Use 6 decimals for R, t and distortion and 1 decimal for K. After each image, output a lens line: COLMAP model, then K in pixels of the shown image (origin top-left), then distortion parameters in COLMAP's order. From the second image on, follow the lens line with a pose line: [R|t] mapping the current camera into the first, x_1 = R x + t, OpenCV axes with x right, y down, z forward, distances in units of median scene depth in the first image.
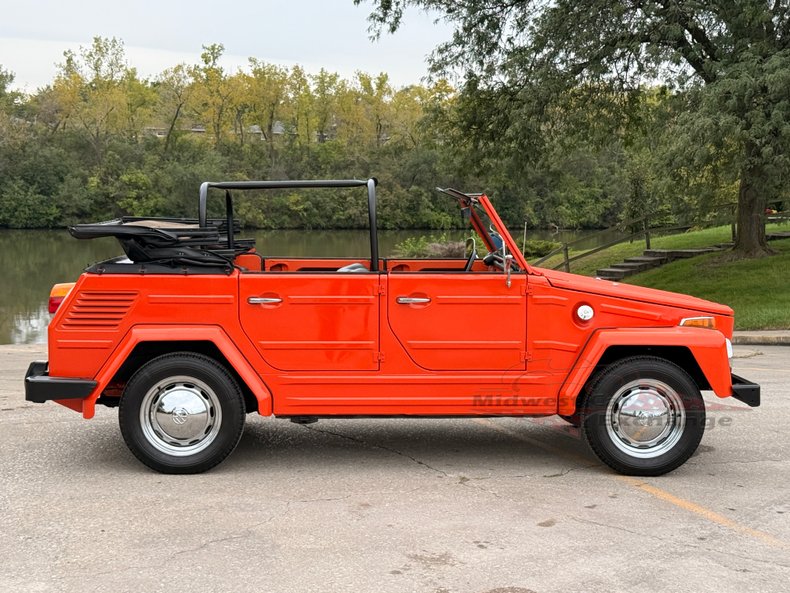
lens RADIAL K [[1260.3, 0, 396.9], [0, 1260.3, 294.3], [0, 0, 1]] dist [0.136662, 0.000000]
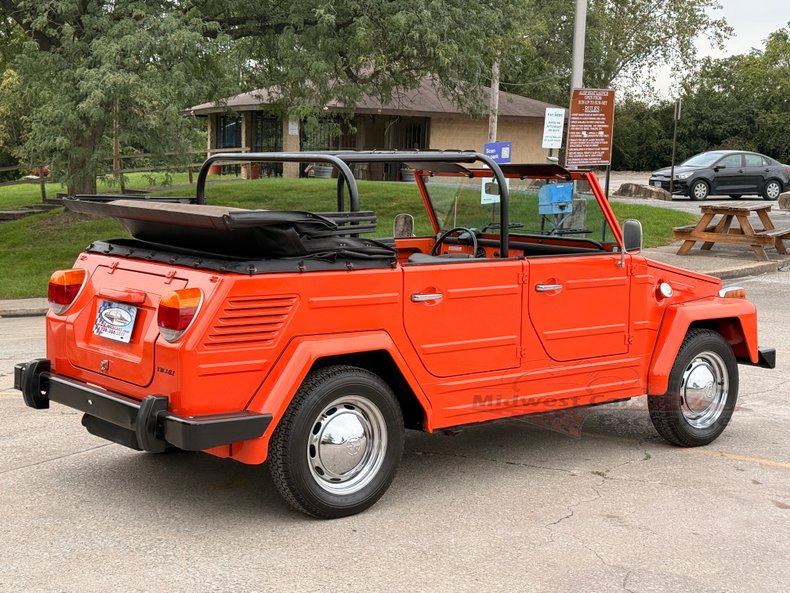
lens RADIAL K [[1260.3, 0, 399.0], [0, 1260.3, 296.6], [0, 0, 1]] dist [0.136662, 0.000000]
pose [[0.792561, -0.058581, 0.606972, -0.617511], [0.036739, 0.998154, 0.048363, -0.035897], [-0.608685, -0.016031, 0.793250, 0.336022]]
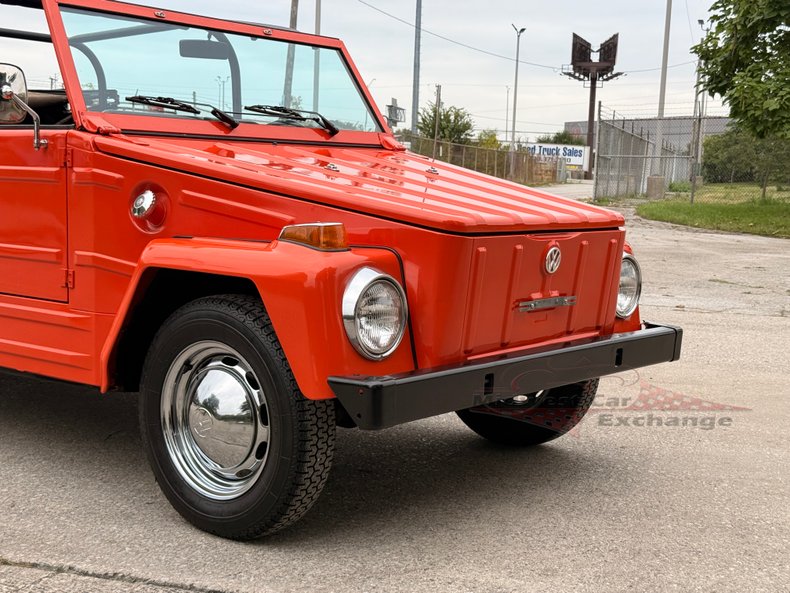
lens RADIAL K [[1153.3, 0, 407.4], [0, 1153.3, 299.9], [0, 0, 1]] dist [0.139414, 0.000000]
pose [[0.762555, 0.086748, -0.641081, 0.542493], [-0.072620, 0.996184, 0.048418, 0.023035], [0.642835, 0.009634, 0.765944, 0.696246]]
